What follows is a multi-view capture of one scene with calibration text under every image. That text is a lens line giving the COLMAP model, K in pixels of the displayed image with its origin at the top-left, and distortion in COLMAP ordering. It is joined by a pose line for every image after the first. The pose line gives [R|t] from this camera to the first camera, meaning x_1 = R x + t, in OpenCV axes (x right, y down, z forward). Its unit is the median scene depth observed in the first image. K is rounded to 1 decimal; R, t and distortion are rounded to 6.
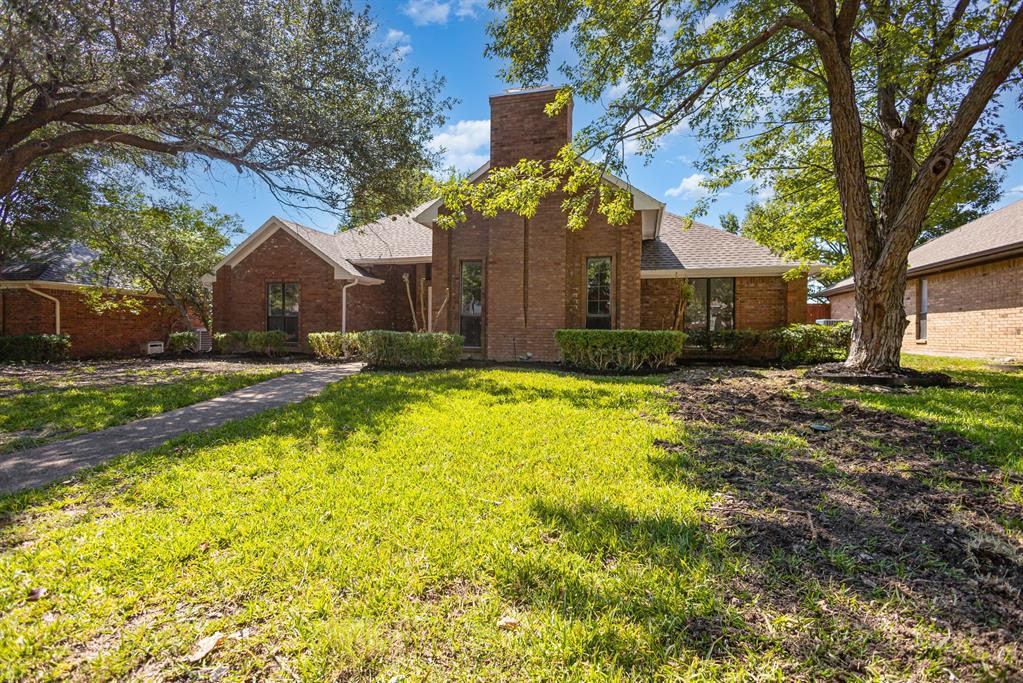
lens RADIAL K [[472.3, 0, 511.1], [0, 472.3, 338.3], [0, 0, 1]] dist [0.009059, -0.002803]
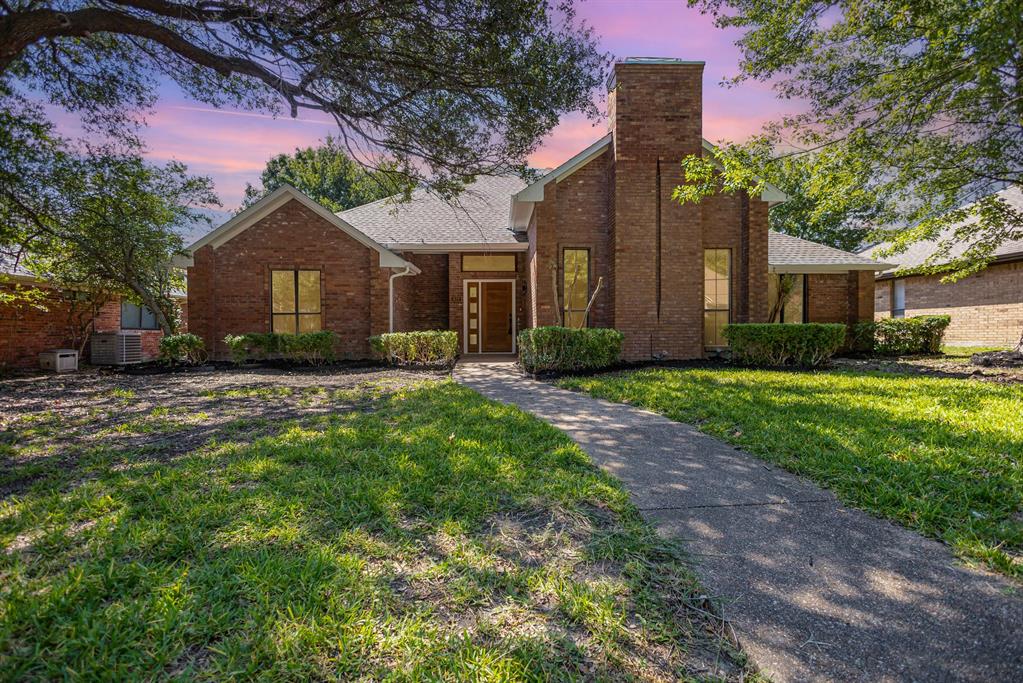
lens RADIAL K [[472.3, 0, 511.6], [0, 472.3, 343.2], [0, 0, 1]] dist [0.009059, -0.002803]
pose [[0.958153, -0.019313, 0.285604, -0.493436], [0.017728, 0.999810, 0.008135, 0.003569], [-0.285707, -0.002731, 0.958313, 0.204377]]
